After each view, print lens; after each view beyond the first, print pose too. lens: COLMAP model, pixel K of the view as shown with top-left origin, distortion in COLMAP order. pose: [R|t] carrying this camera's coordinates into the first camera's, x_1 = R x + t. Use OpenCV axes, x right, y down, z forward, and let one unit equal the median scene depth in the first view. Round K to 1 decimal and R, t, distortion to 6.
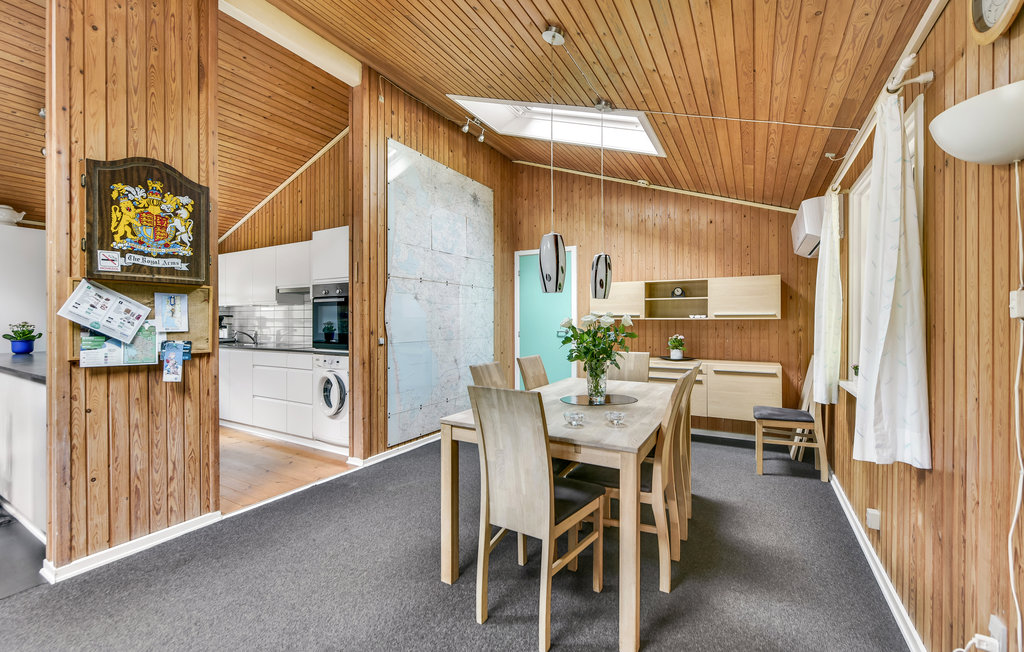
lens RADIAL K [[415.6, 0, 517.5], [0, 415.6, 323.7], [0, 0, 1]] dist [0.000962, 0.000191]
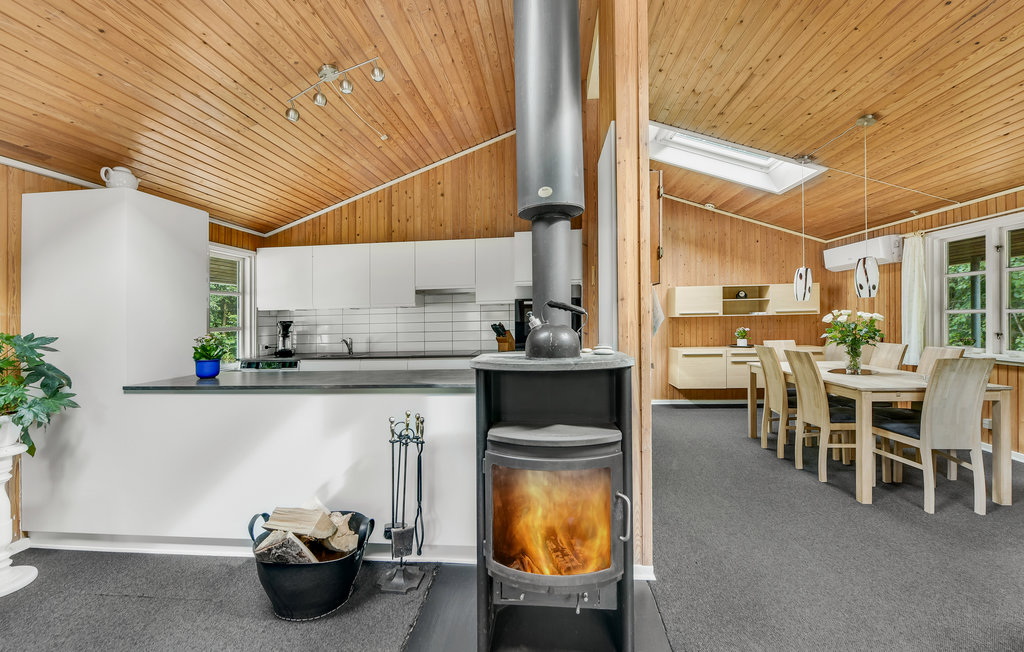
lens RADIAL K [[415.6, 0, 509.0], [0, 415.6, 320.3], [0, 0, 1]] dist [0.000962, 0.000191]
pose [[0.918281, -0.022813, 0.395271, -0.802881], [0.025152, 0.999683, -0.000737, -0.012896], [-0.395129, 0.010619, 0.918564, 0.101261]]
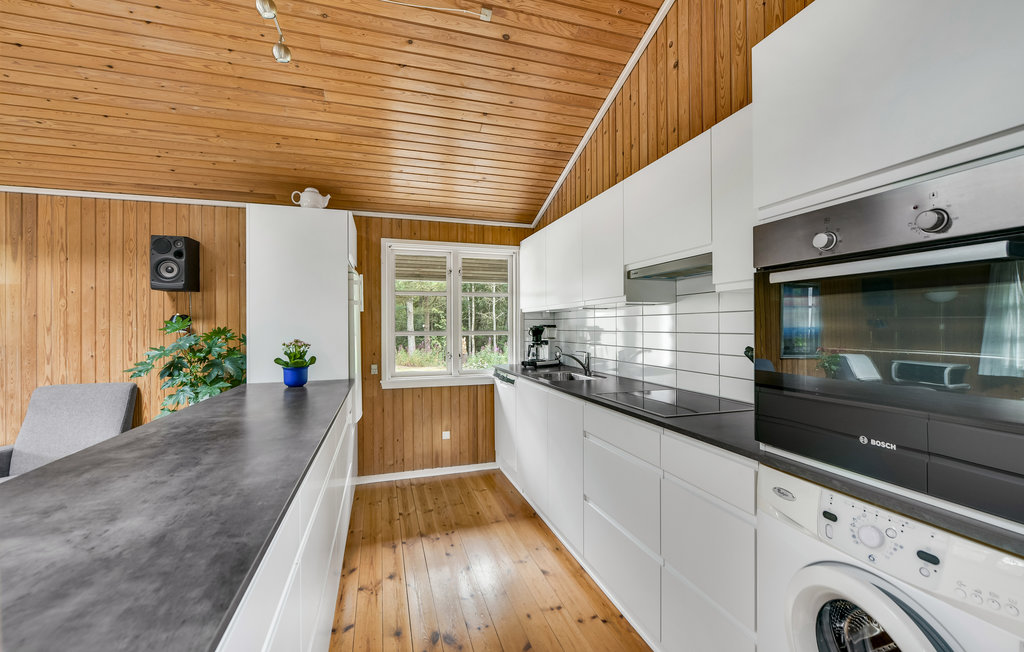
lens RADIAL K [[415.6, 0, 511.6], [0, 415.6, 323.0], [0, 0, 1]] dist [0.000962, 0.000191]
pose [[0.739380, -0.008654, -0.673233, -0.374360], [0.001785, 0.999939, -0.010893, -0.019943], [0.673286, 0.006852, 0.739350, 0.591522]]
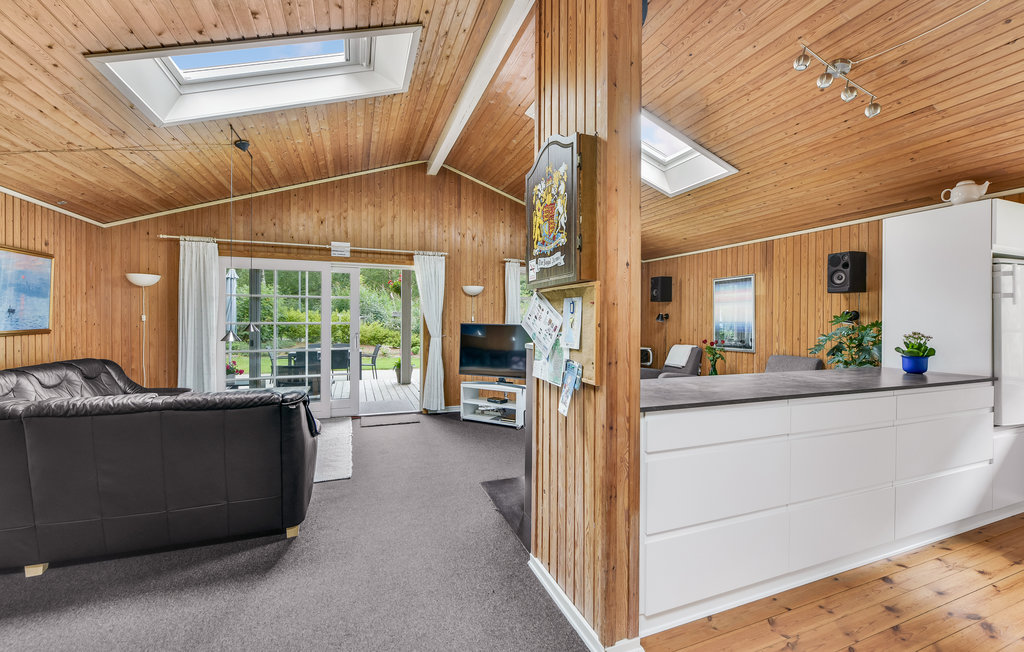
lens RADIAL K [[415.6, 0, 519.2], [0, 415.6, 323.0], [0, 0, 1]] dist [0.000962, 0.000191]
pose [[-0.623220, 0.002073, -0.782043, -0.094759], [-0.012515, 0.999842, 0.012624, -0.018450], [0.781946, 0.017655, -0.623096, 0.733120]]
